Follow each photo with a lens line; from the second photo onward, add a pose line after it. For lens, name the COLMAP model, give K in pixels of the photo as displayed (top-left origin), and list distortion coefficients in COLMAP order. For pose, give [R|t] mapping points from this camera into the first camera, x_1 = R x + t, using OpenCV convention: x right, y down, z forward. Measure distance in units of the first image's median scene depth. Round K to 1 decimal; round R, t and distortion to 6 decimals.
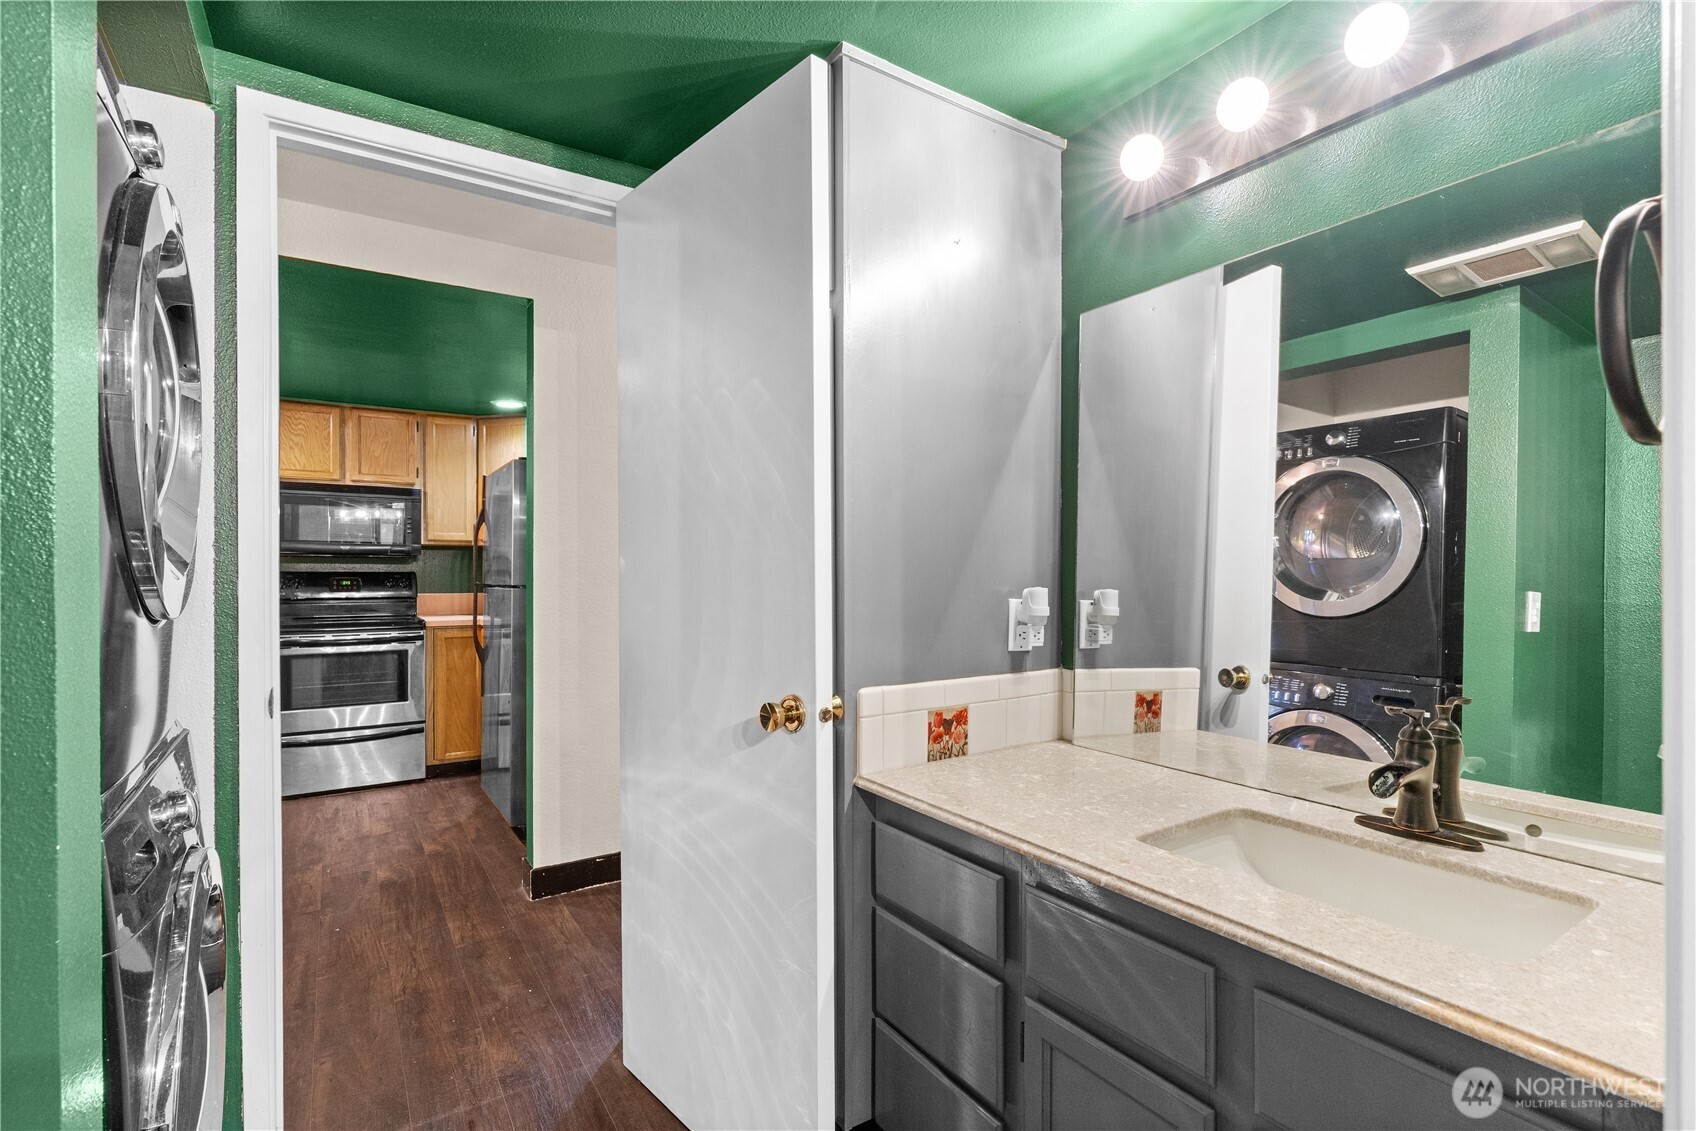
lens RADIAL K [[773.1, 0, 846.3], [0, 773.1, 570.1], [0, 0, 1]] dist [-0.003388, 0.000816]
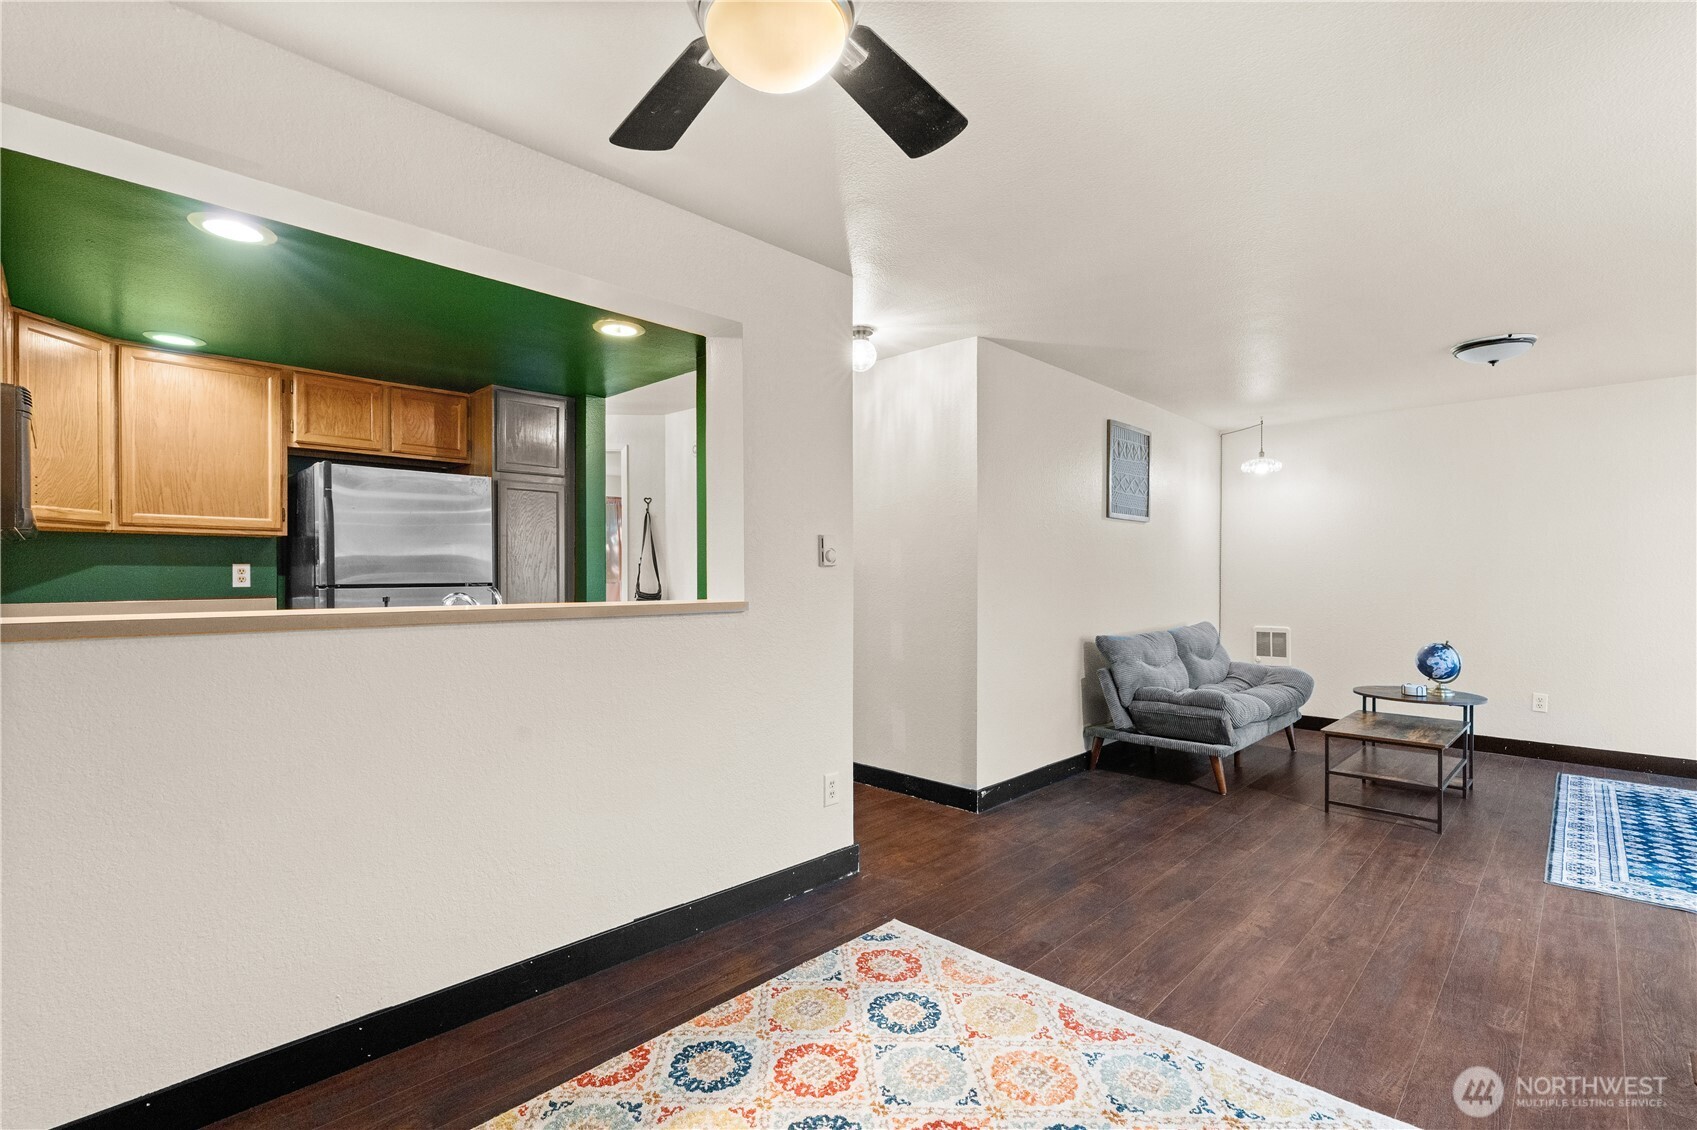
lens RADIAL K [[773.7, 0, 836.6], [0, 773.7, 580.4], [0, 0, 1]] dist [-0.000008, 0.000444]
pose [[-0.213570, -0.004188, 0.976919, -1.286071], [-0.003740, 0.999987, 0.003469, 0.006610], [-0.976921, -0.002913, -0.213583, 0.546587]]
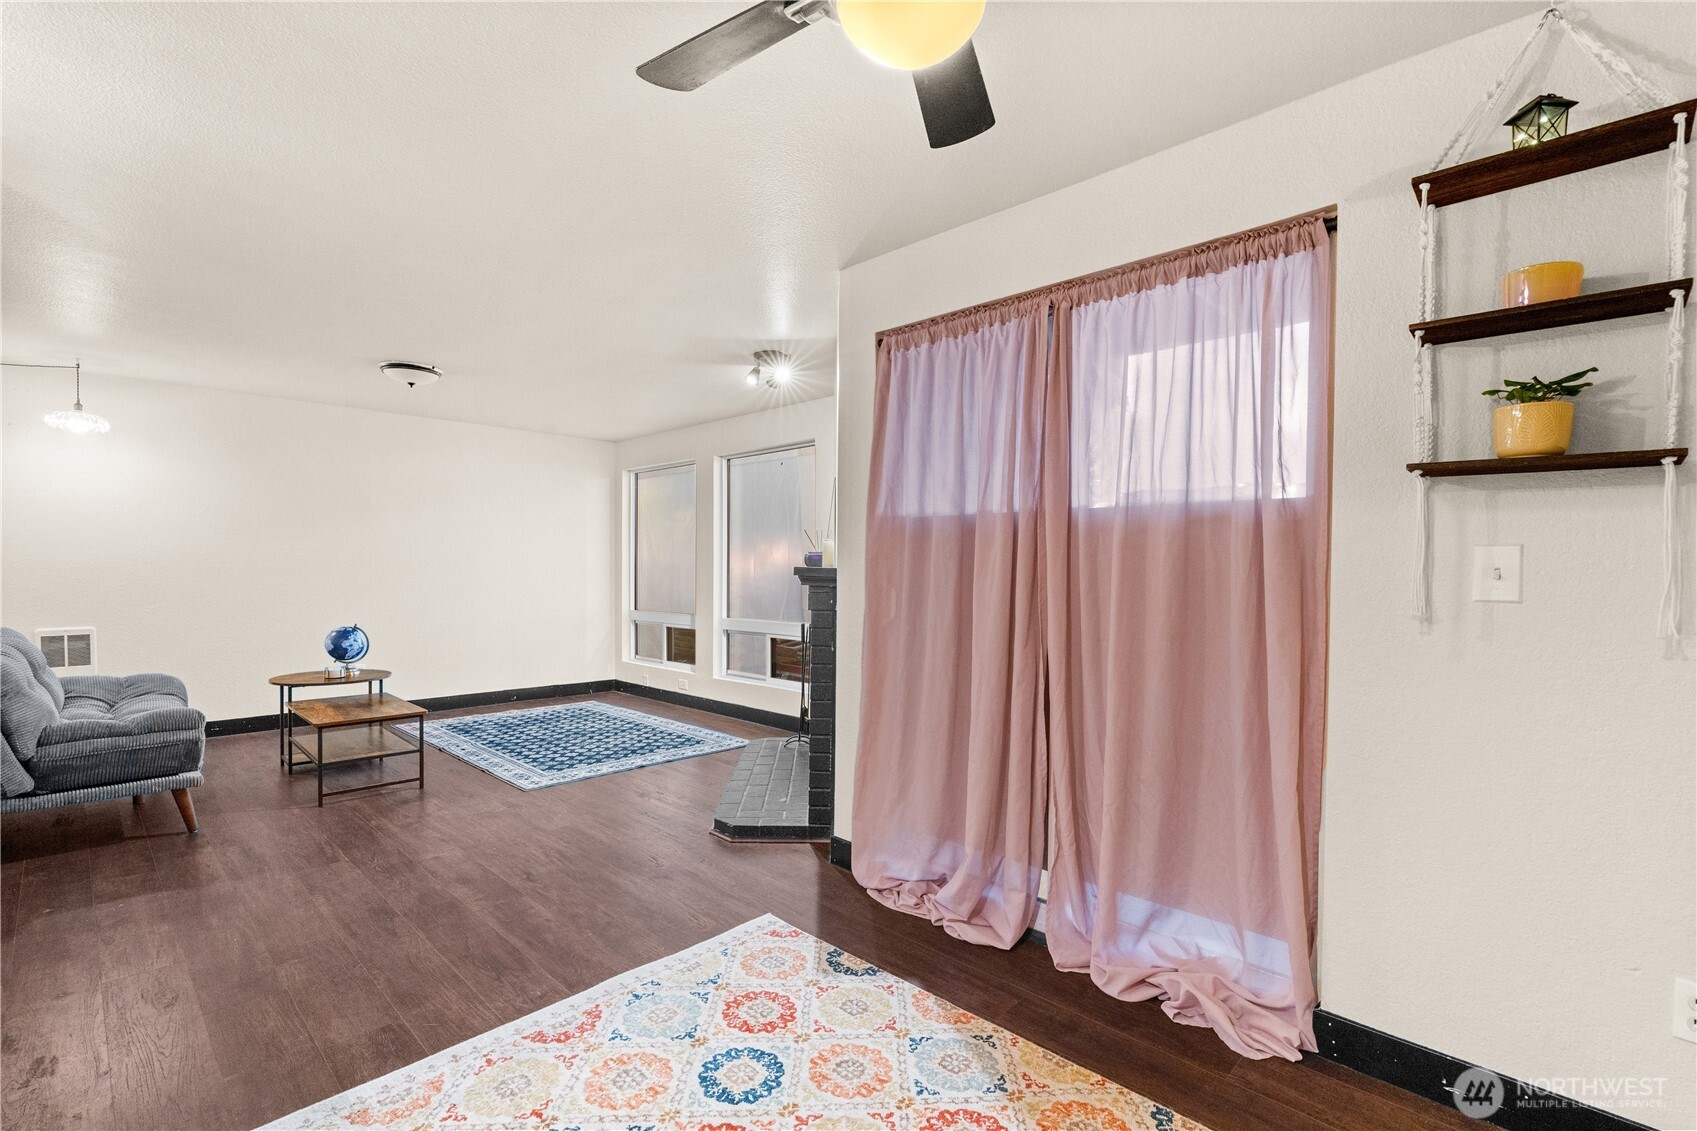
lens RADIAL K [[767.0, 0, 843.3], [0, 767.0, 581.0], [0, 0, 1]] dist [-0.001589, 0.000029]
pose [[-0.976680, 0.000366, -0.214699, -0.933911], [-0.003003, 0.999877, 0.015364, 0.005736], [0.214679, 0.015650, -0.976559, 0.763070]]
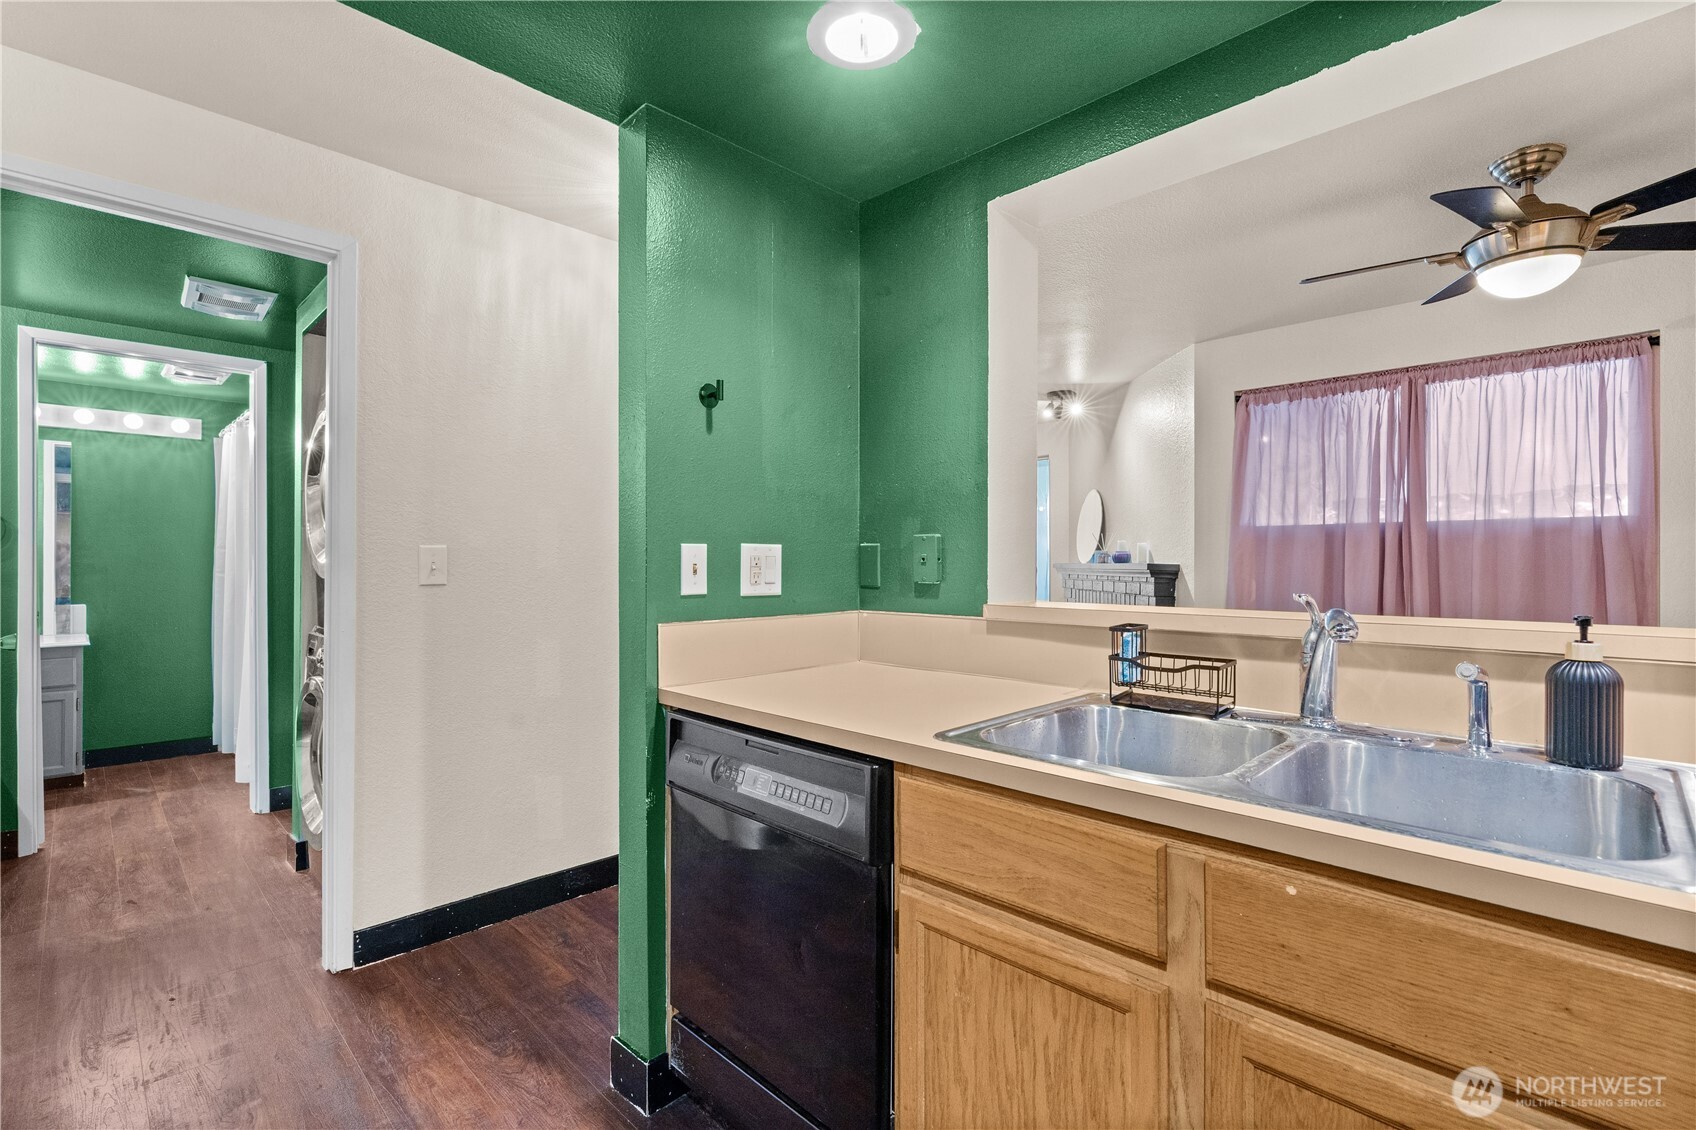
lens RADIAL K [[774.2, 0, 850.7], [0, 774.2, 570.4], [0, 0, 1]] dist [-0.011480, 0.010381]
pose [[-0.980110, 0.004893, -0.198393, -0.496210], [0.003588, 0.999970, 0.006935, 0.003807], [0.198421, 0.006085, -0.980098, 0.914088]]
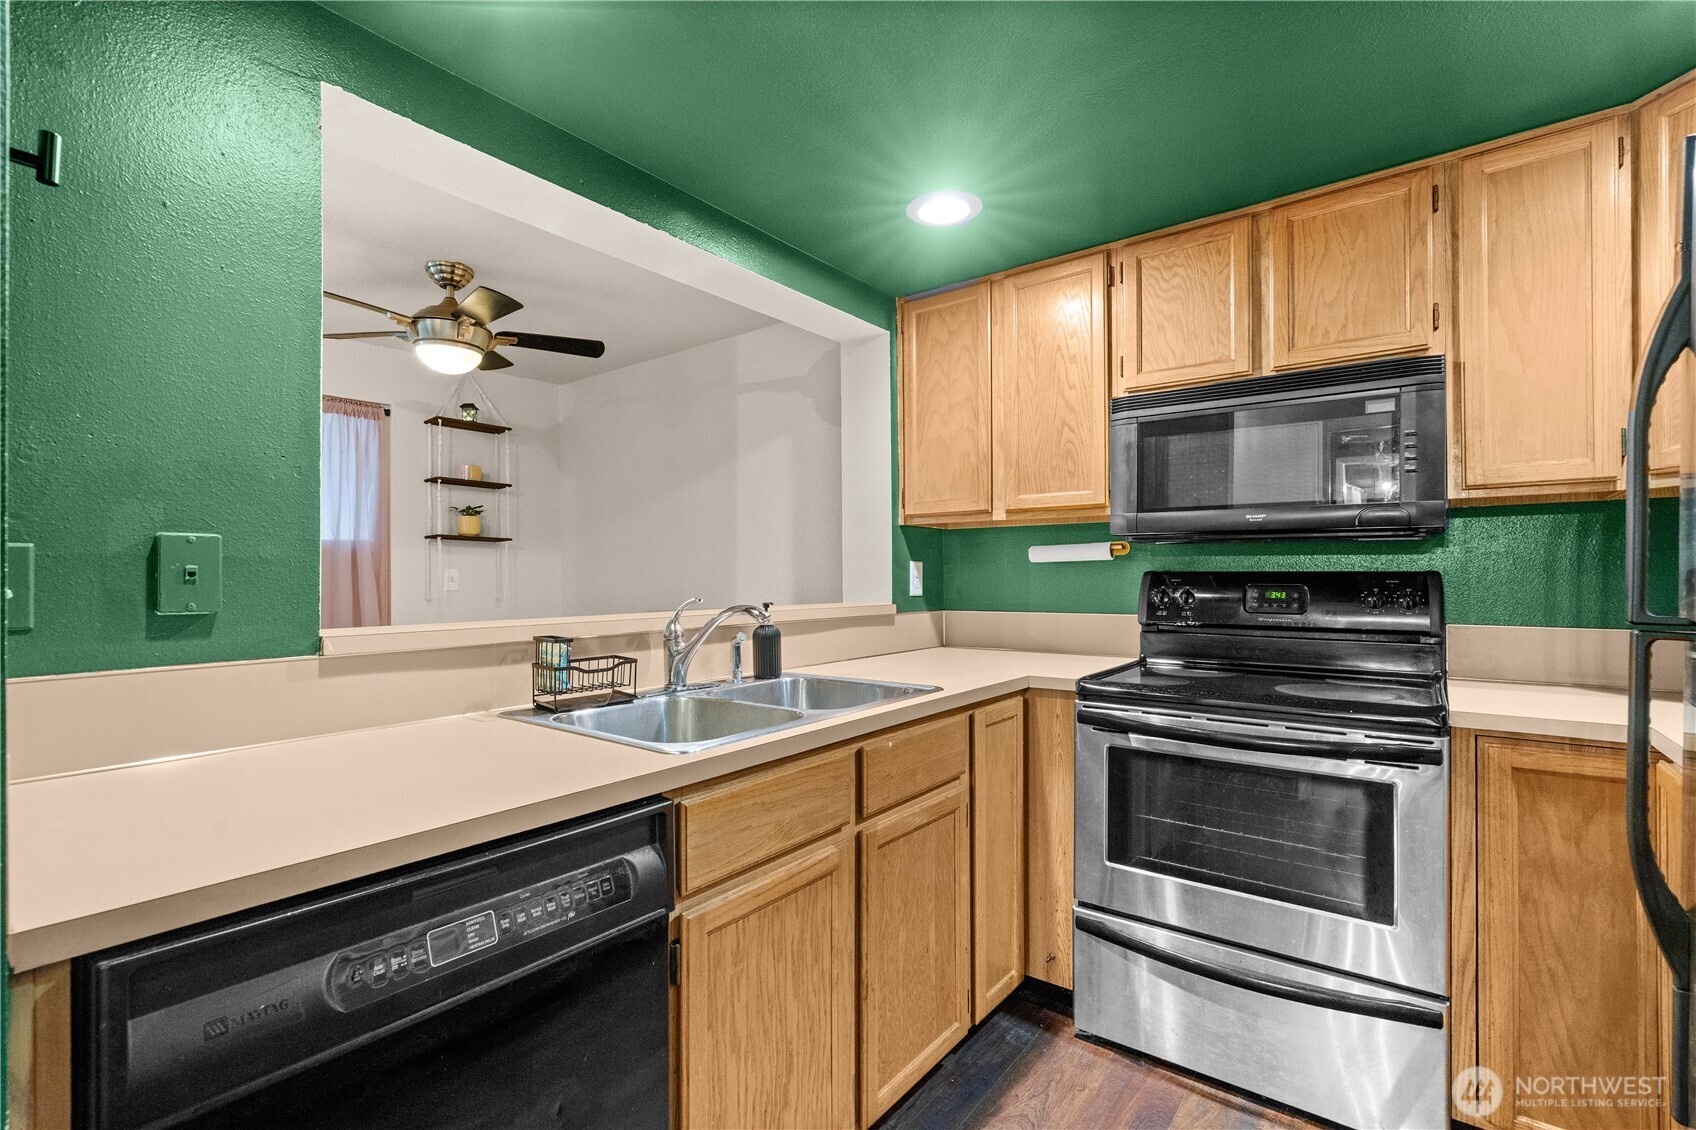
lens RADIAL K [[774.2, 0, 850.7], [0, 774.2, 570.4], [0, 0, 1]] dist [-0.011480, 0.010381]
pose [[0.334501, -0.004639, -0.942384, -0.298356], [0.005794, 0.999979, -0.002866, 0.001331], [0.942378, -0.004501, 0.334521, 0.613471]]
